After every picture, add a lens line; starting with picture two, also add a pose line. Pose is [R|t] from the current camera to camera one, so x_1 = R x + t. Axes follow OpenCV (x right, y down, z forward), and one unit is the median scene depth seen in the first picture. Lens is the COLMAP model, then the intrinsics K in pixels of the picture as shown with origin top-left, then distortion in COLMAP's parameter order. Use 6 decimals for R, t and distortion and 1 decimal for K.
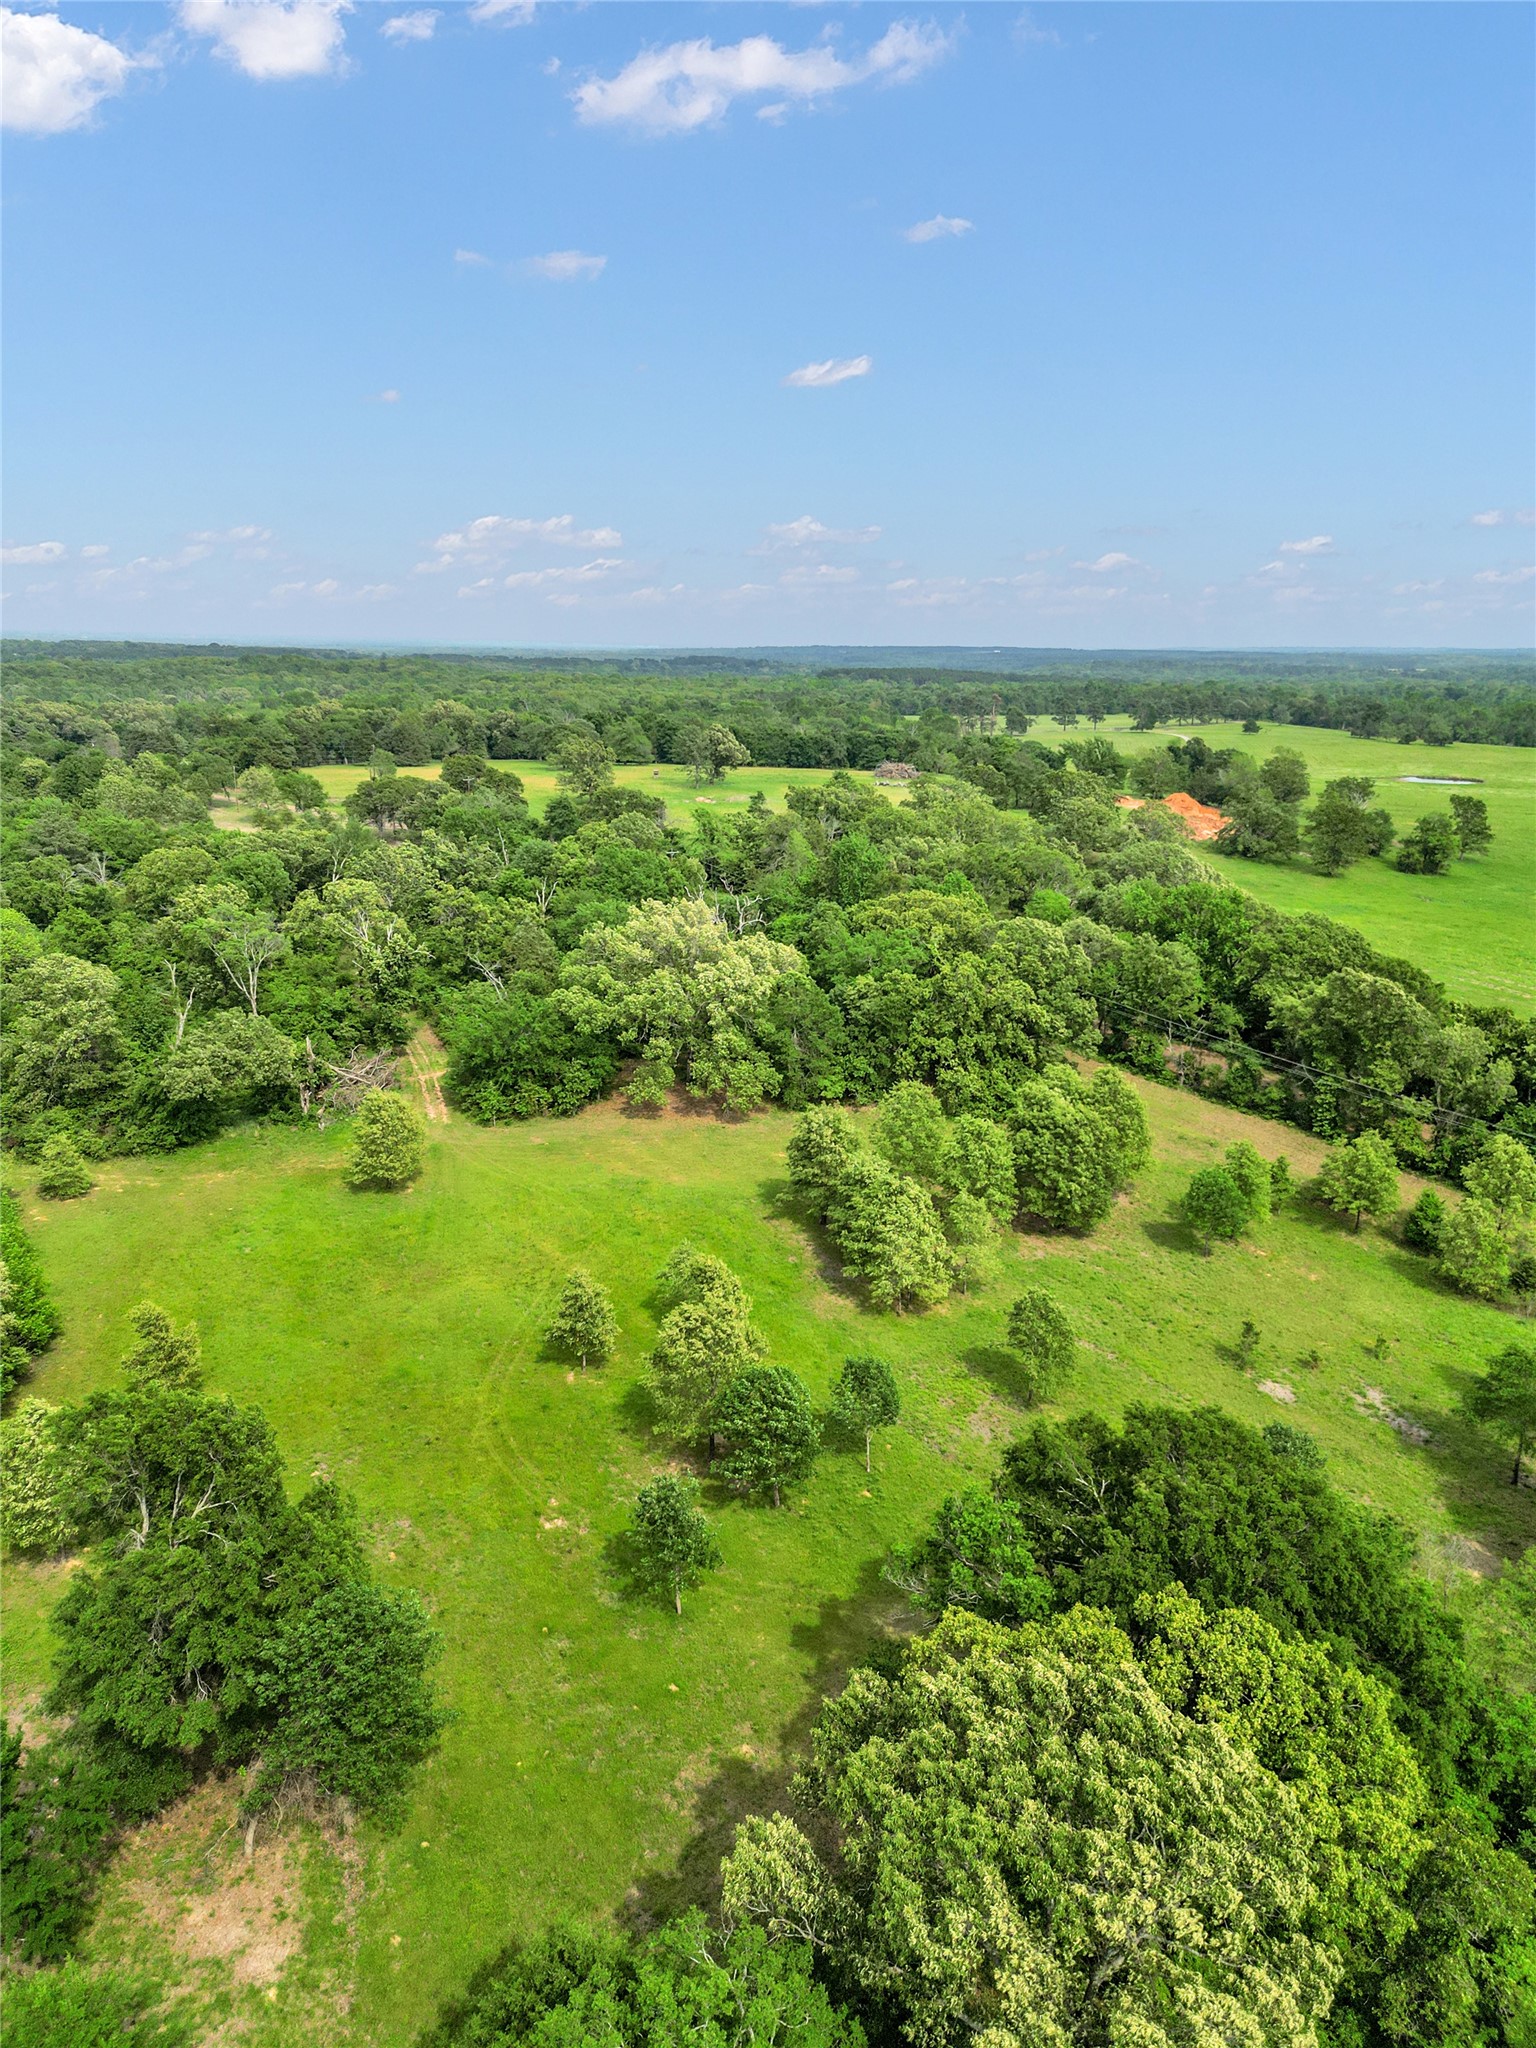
lens RADIAL K [[1452.1, 0, 768.0], [0, 1452.1, 1024.0], [0, 0, 1]] dist [0.073339, -0.079308]
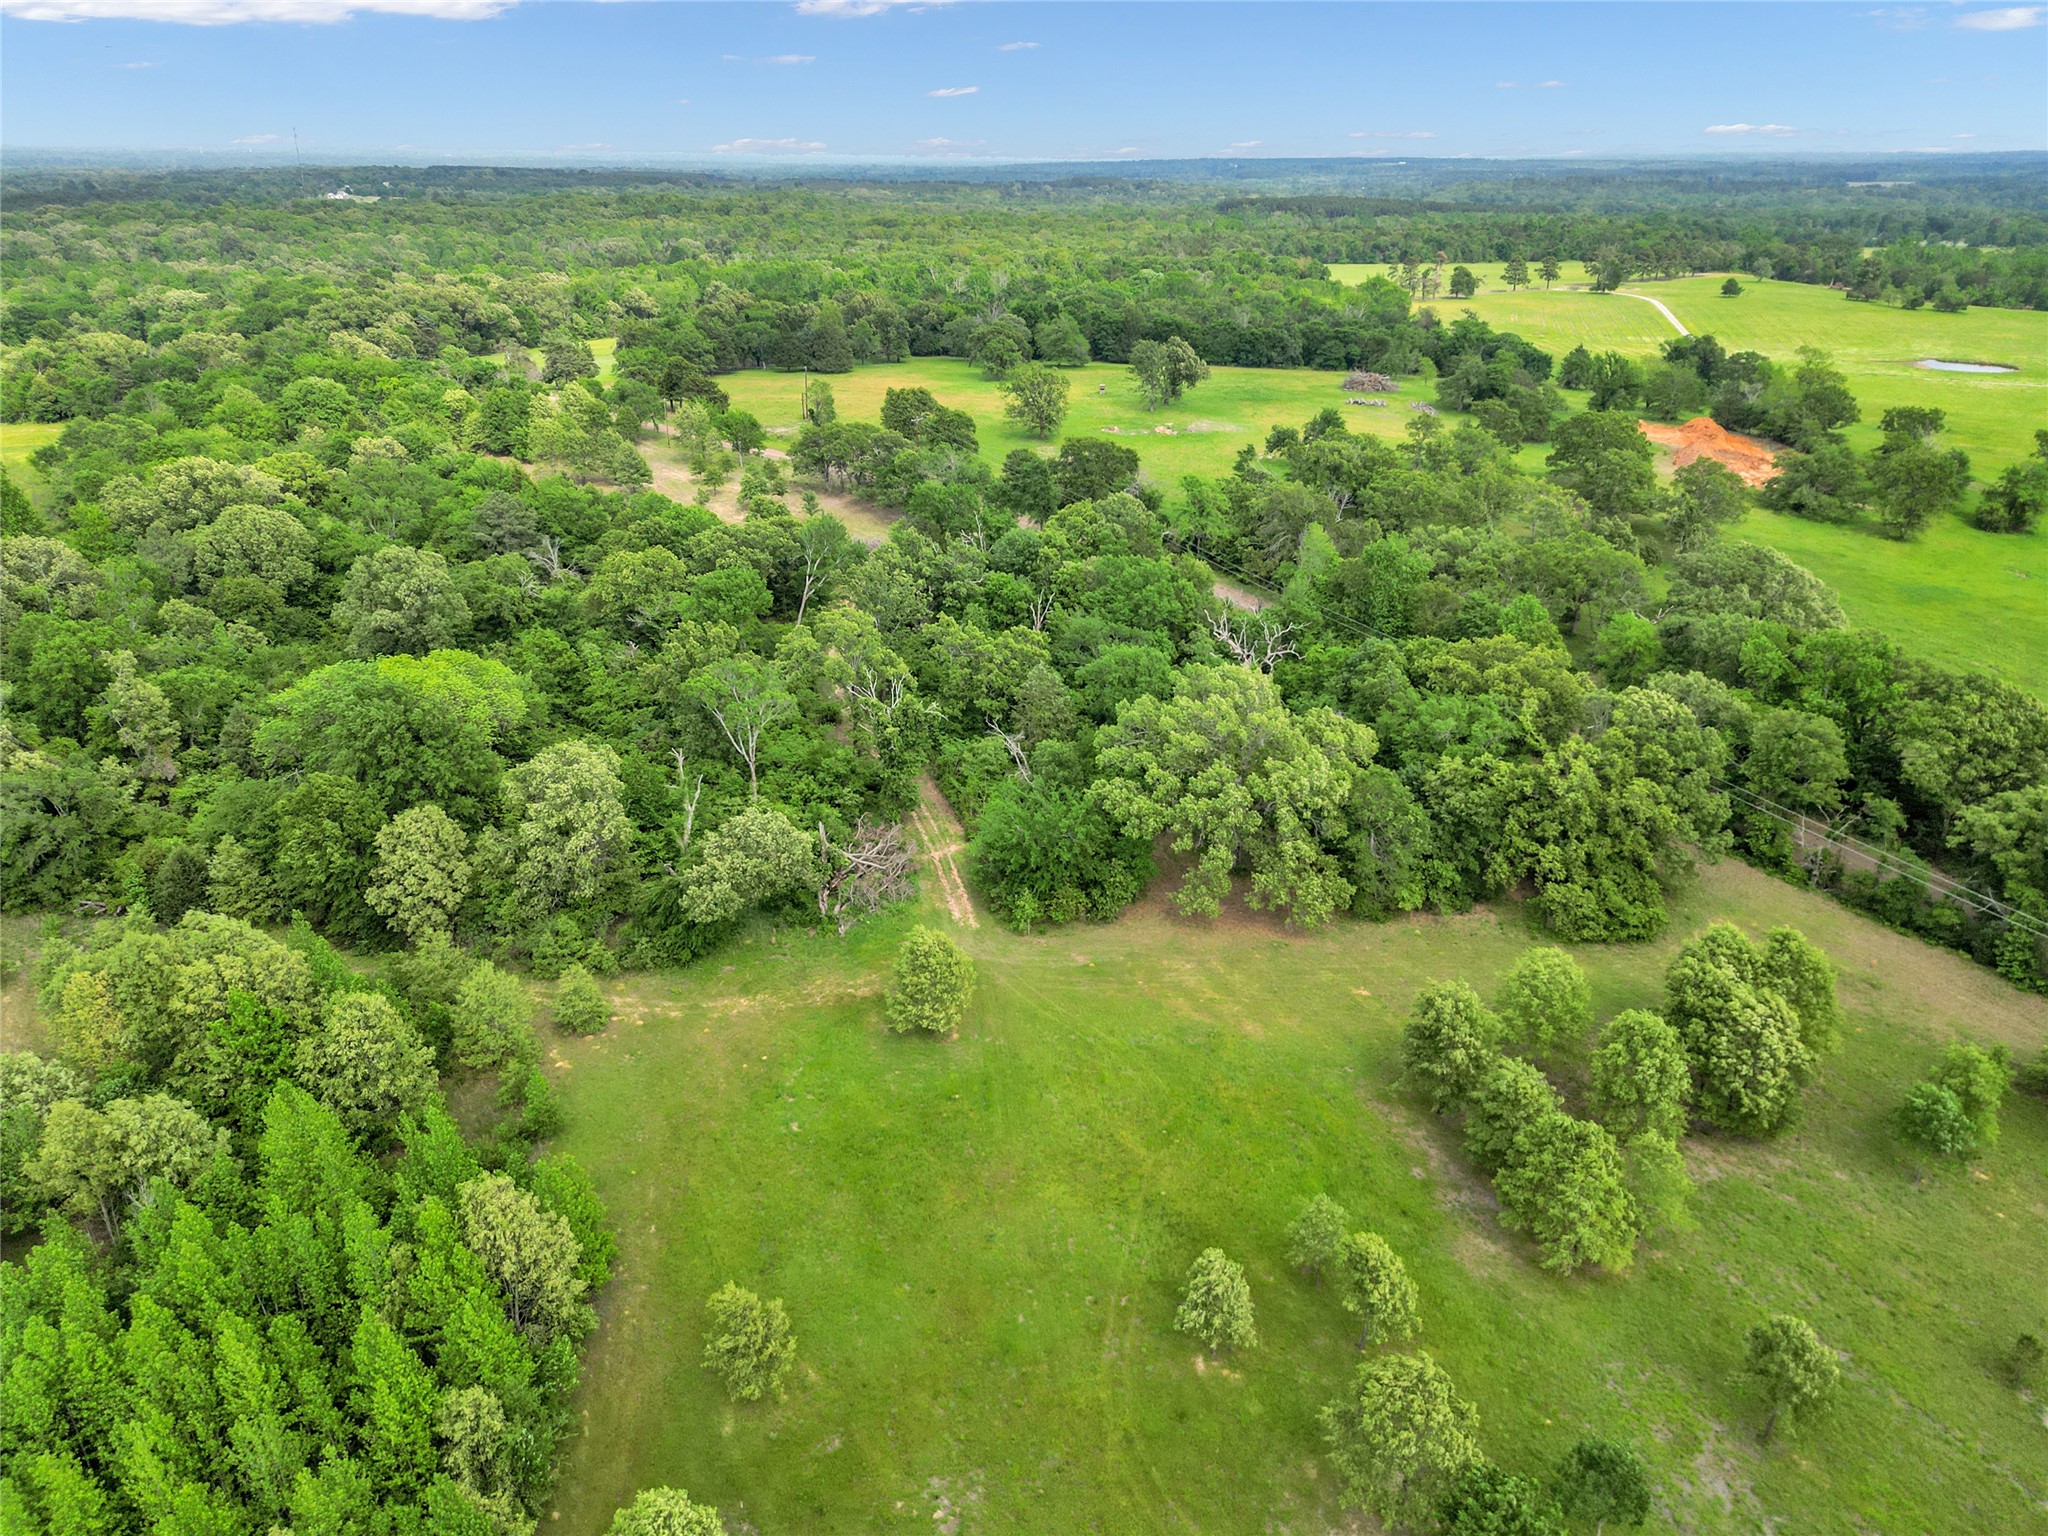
lens RADIAL K [[1452.1, 0, 1024.0], [0, 1452.1, 768.0], [0, 0, 1]] dist [0.073339, -0.079308]
pose [[0.997091, 0.018367, -0.073969, -0.124097], [-0.007445, 0.989358, 0.145308, -0.158307], [0.075851, -0.144335, 0.986617, 0.128775]]
